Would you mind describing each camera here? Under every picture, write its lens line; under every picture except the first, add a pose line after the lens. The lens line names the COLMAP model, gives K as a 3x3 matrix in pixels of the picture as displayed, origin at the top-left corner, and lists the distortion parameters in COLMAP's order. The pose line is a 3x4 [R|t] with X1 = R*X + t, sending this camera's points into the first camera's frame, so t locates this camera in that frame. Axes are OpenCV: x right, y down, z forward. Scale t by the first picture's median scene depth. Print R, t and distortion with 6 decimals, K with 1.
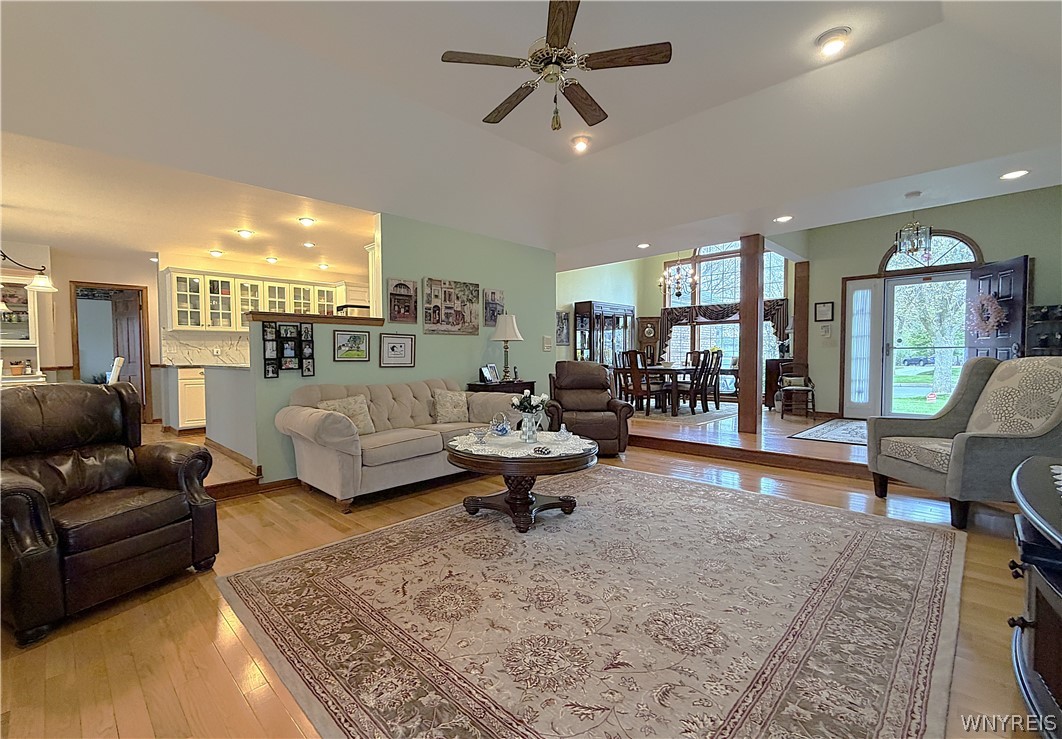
lens RADIAL K [[464.3, 0, 480.0], [0, 464.3, 370.4], [0, 0, 1]] dist [-0.003378, -0.000440]
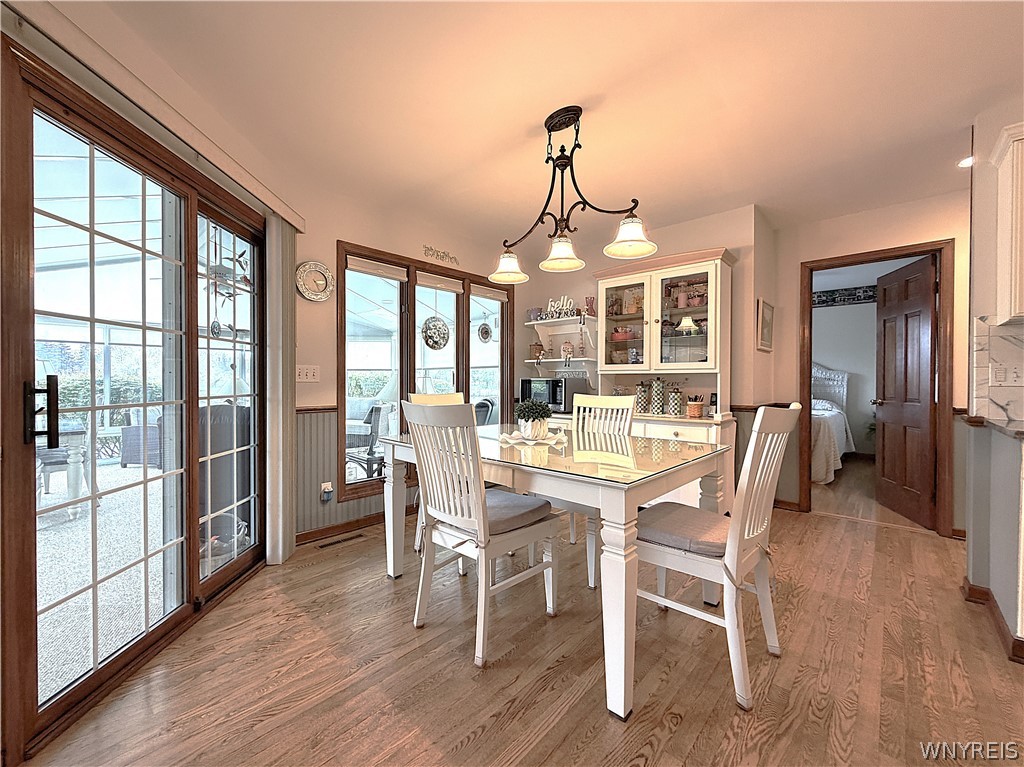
lens RADIAL K [[413.2, 0, 508.8], [0, 413.2, 383.6], [0, 0, 1]] dist [0.000414, -0.000049]
pose [[0.078731, 0.020425, -0.996687, -0.478231], [-0.035126, 0.999226, 0.017702, -0.040664], [0.996277, 0.033616, 0.079388, 0.748734]]
